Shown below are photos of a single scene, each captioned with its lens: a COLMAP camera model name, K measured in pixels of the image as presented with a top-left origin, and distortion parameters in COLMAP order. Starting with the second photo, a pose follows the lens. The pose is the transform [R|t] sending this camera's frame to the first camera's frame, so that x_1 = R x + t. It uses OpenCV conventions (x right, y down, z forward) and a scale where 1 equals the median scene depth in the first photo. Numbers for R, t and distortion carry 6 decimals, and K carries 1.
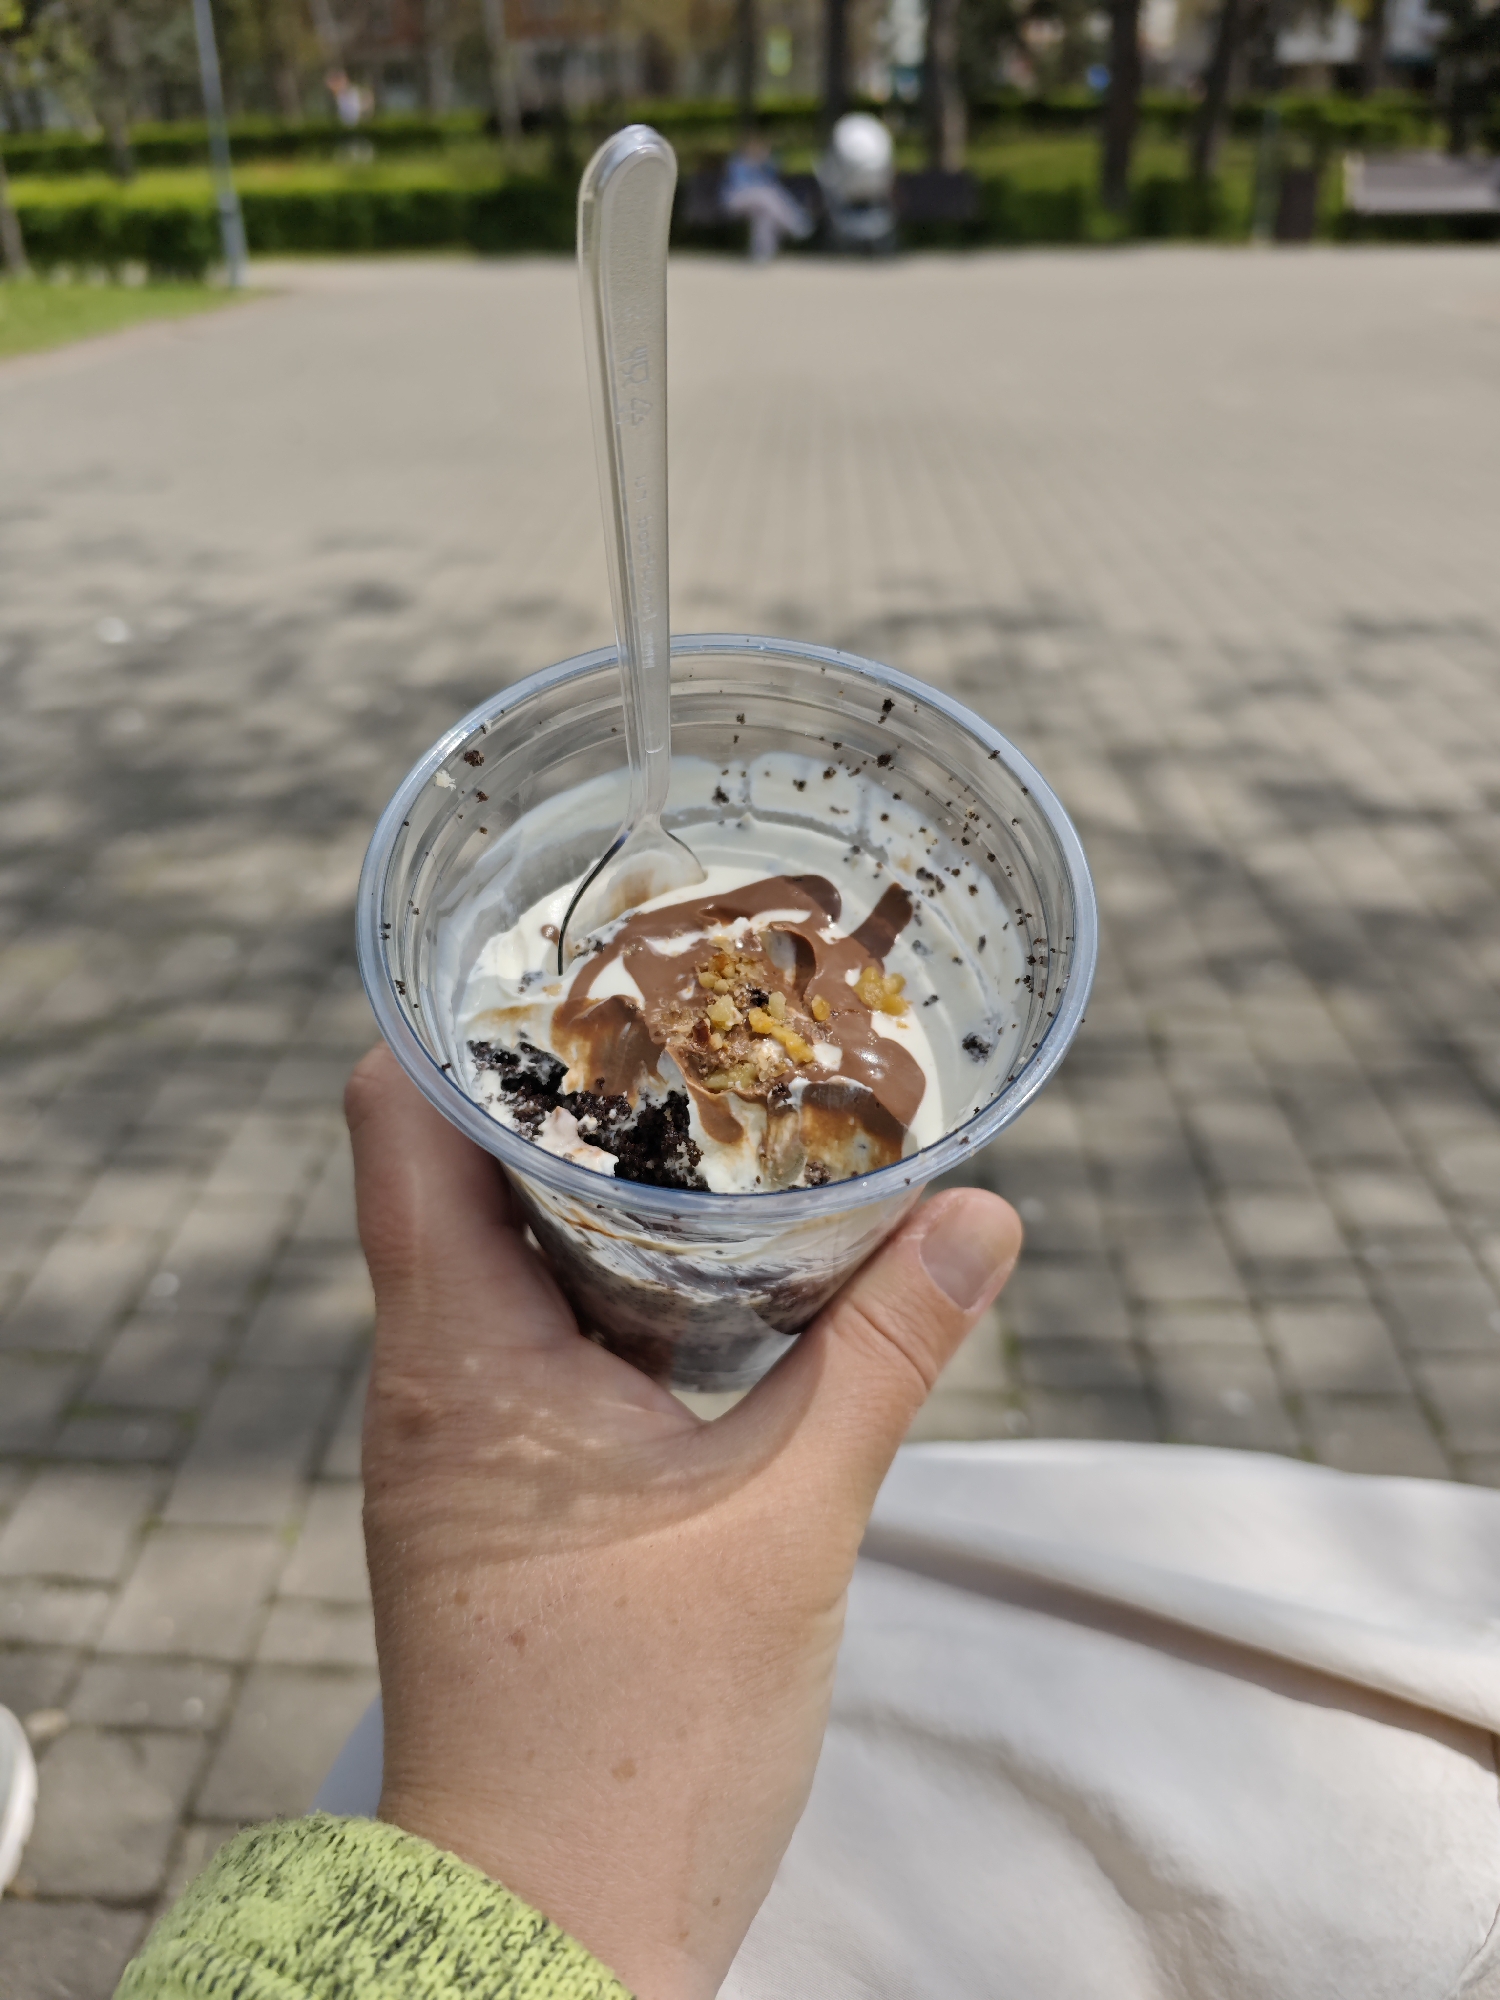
lens RADIAL K [[1447.4, 0, 751.0], [0, 1447.4, 1035.1], [0, 0, 1]] dist [-0.004196, -0.001396]
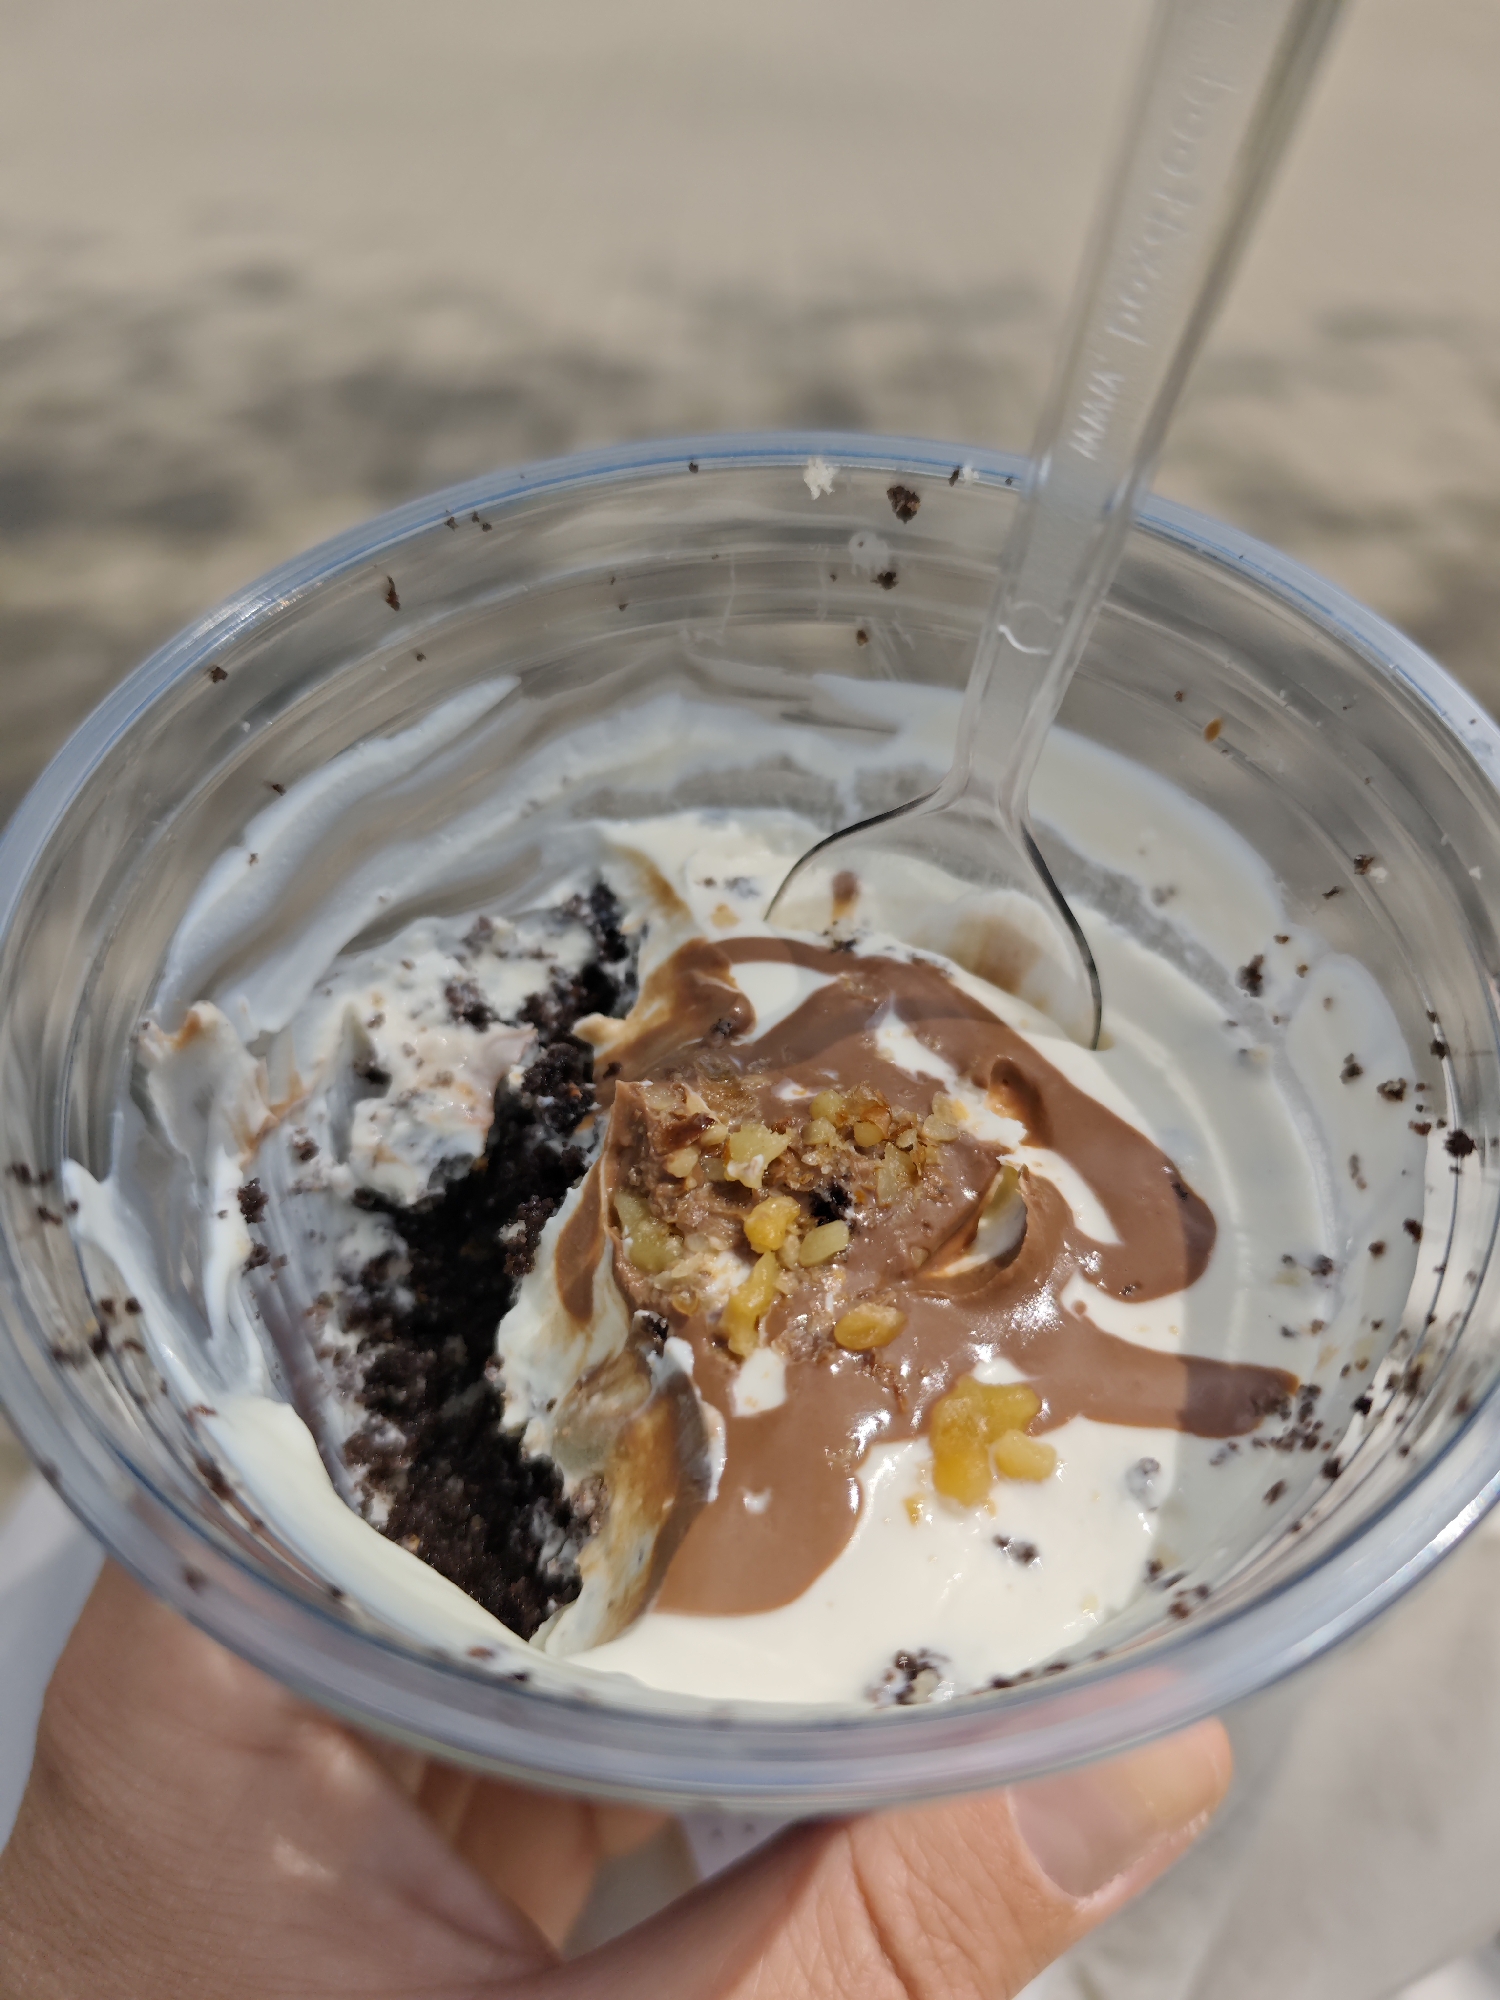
lens RADIAL K [[1447.4, 0, 751.0], [0, 1447.4, 1035.1], [0, 0, 1]] dist [-0.004196, -0.001396]
pose [[0.374849, 0.737020, -0.562397, 0.216658], [-0.781864, 0.577294, 0.235415, -0.145782], [0.498174, 0.351473, 0.792647, 0.576642]]
